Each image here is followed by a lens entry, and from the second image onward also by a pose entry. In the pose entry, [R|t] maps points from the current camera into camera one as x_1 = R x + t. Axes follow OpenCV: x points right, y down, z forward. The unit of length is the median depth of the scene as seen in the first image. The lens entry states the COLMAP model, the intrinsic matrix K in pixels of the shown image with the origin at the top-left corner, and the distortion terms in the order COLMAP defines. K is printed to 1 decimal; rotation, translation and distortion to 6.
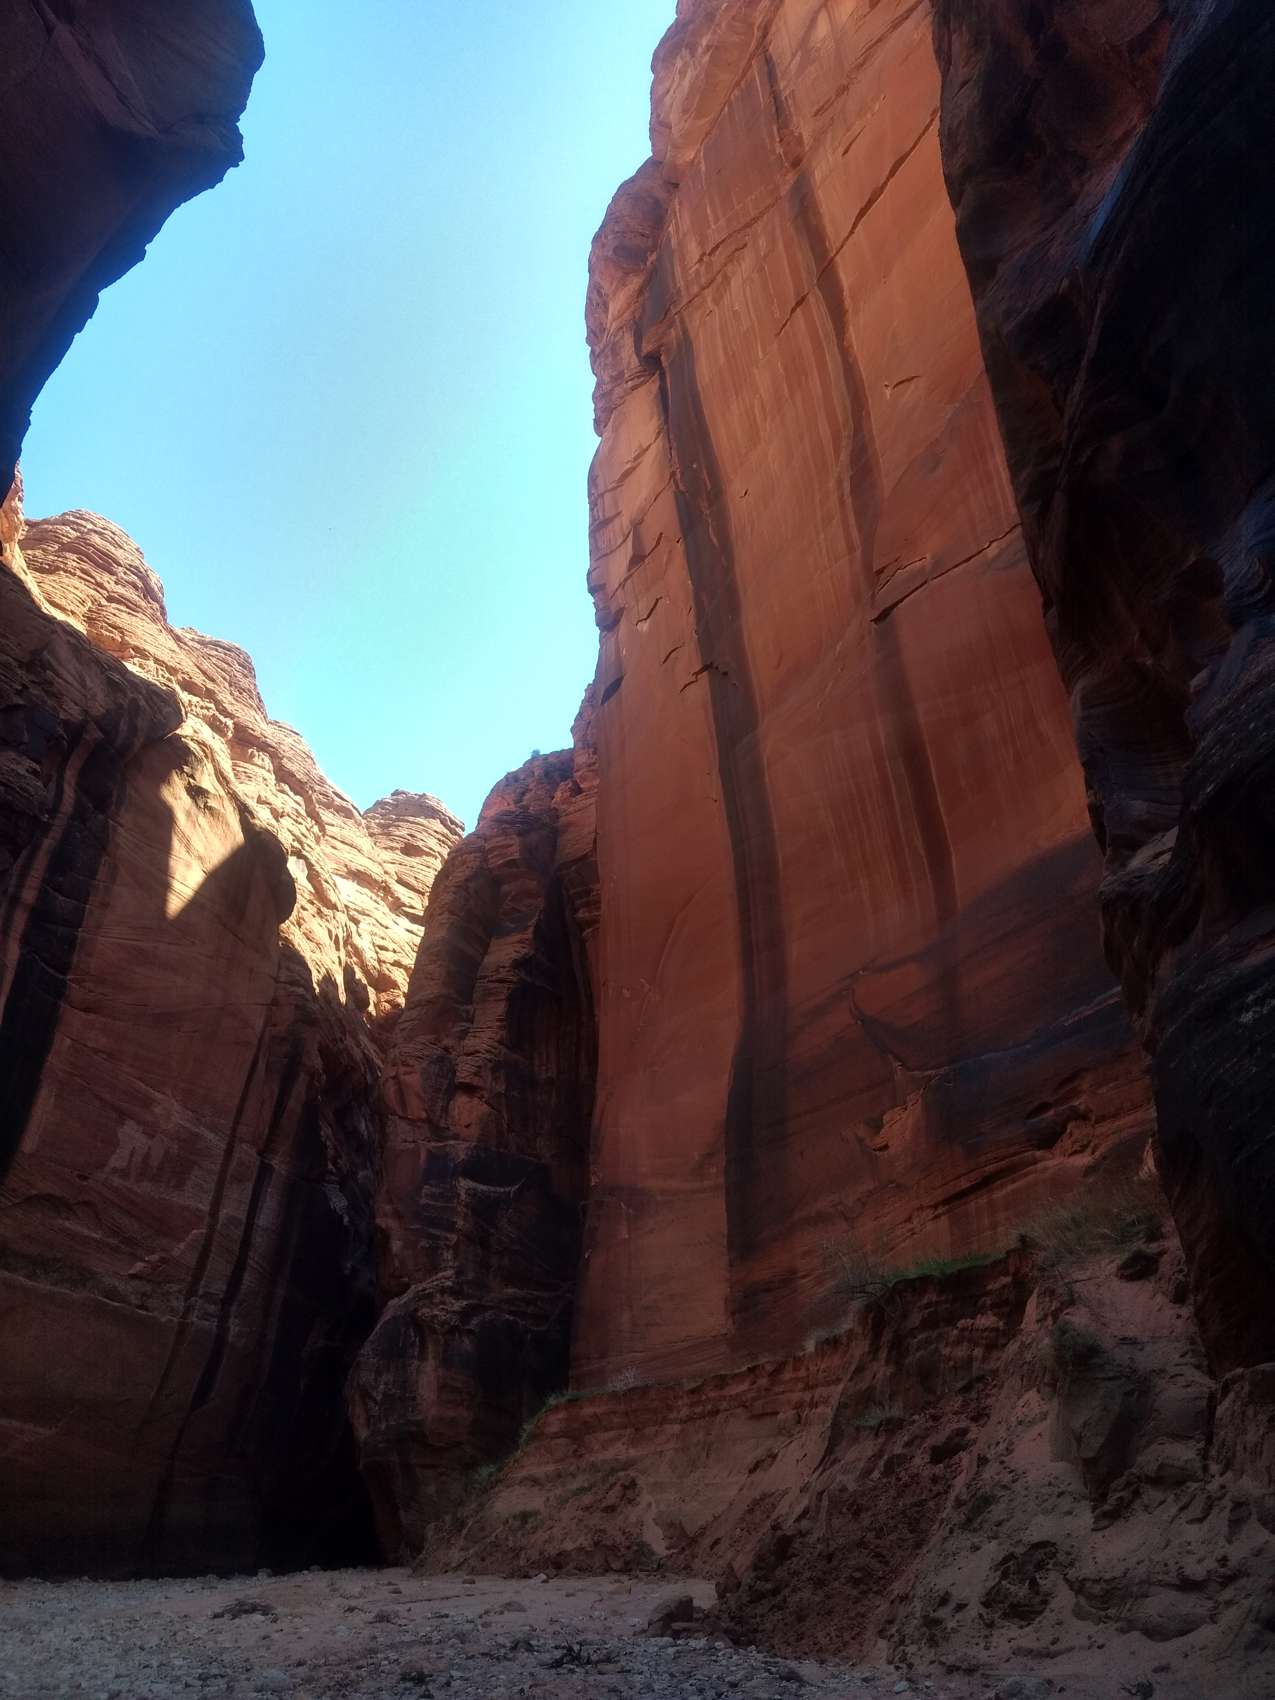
lens RADIAL K [[1324.3, 0, 638.0], [0, 1324.3, 854.0], [0, 0, 1]] dist [0.031639, -0.008754]
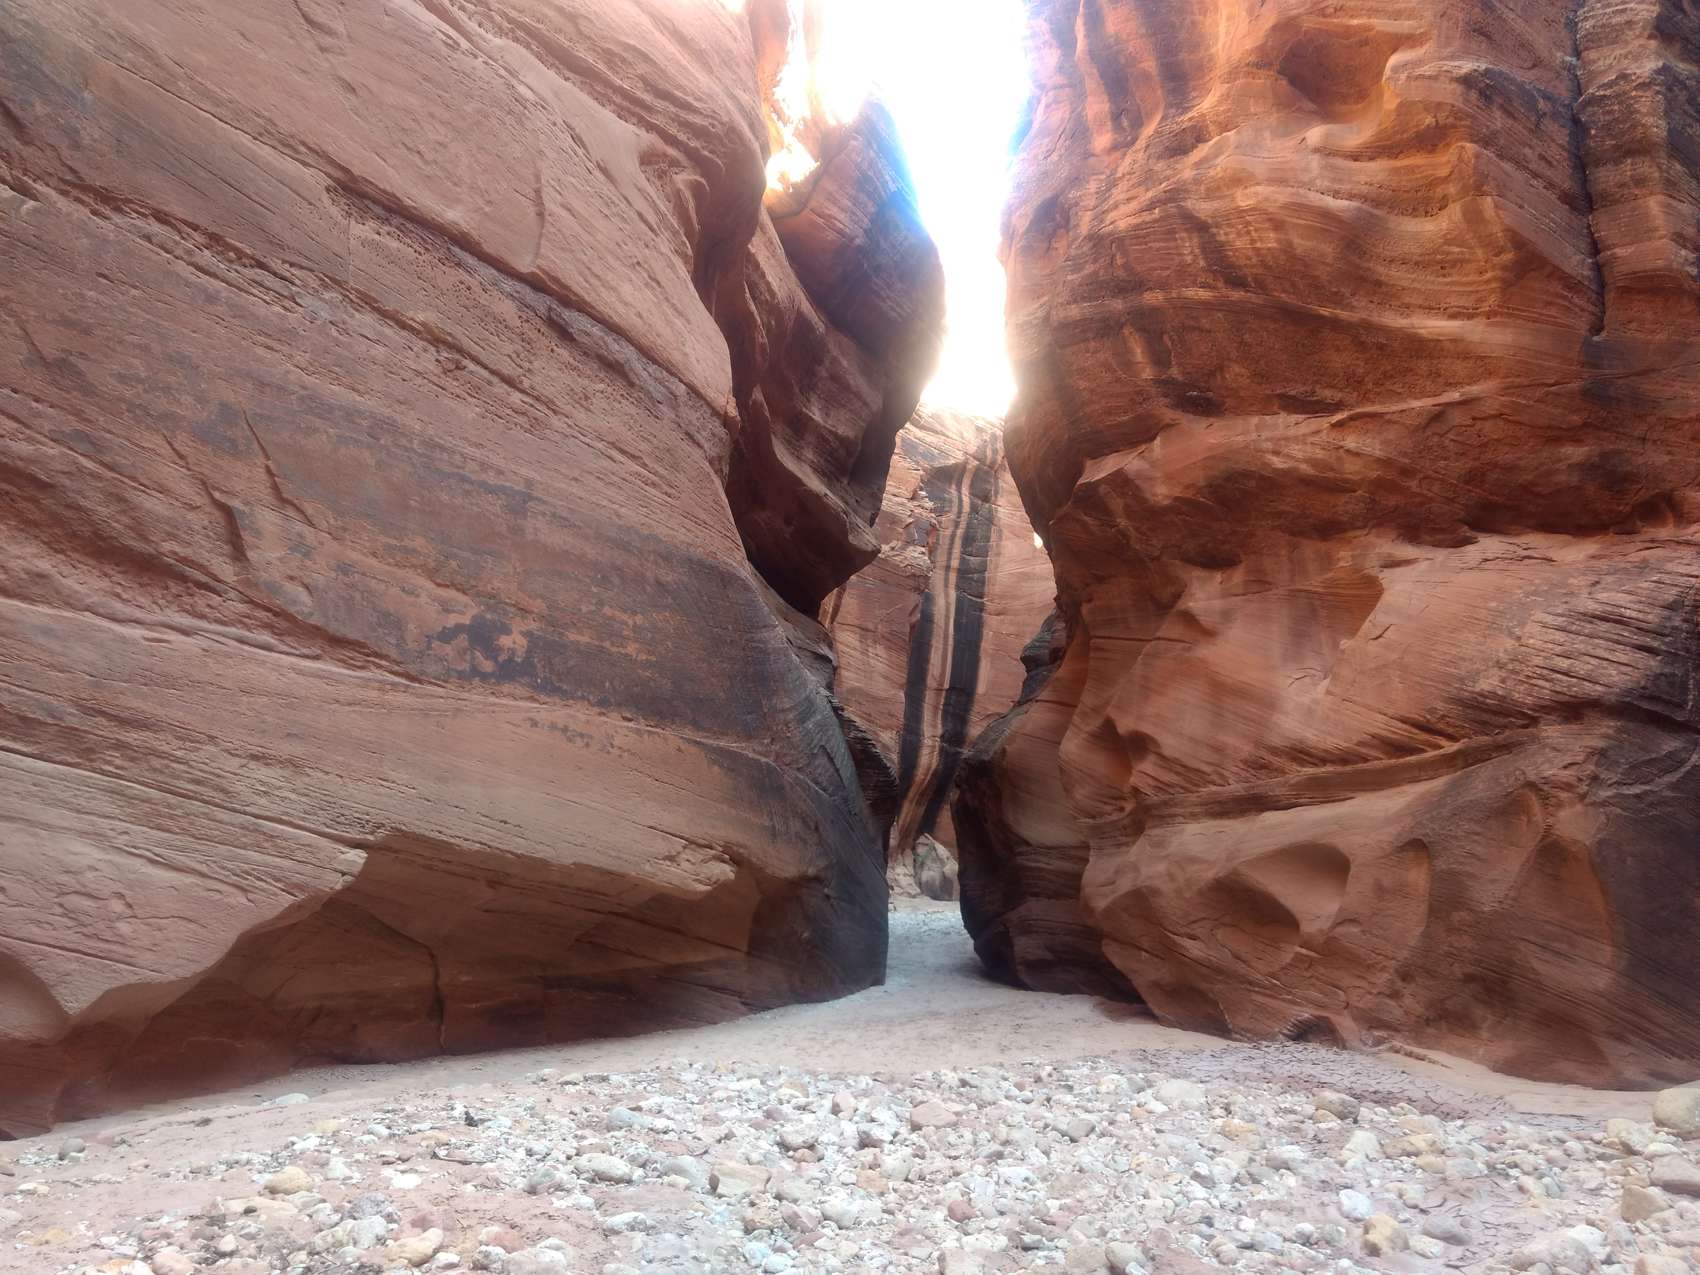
lens RADIAL K [[1324.3, 0, 849.5], [0, 1324.3, 641.5], [0, 0, 1]] dist [0.031639, -0.008754]
pose [[0.815213, -0.045125, -0.577400, 0.451964], [0.208577, 0.952938, 0.220010, -0.282714], [0.540299, -0.299787, 0.786260, -0.524849]]
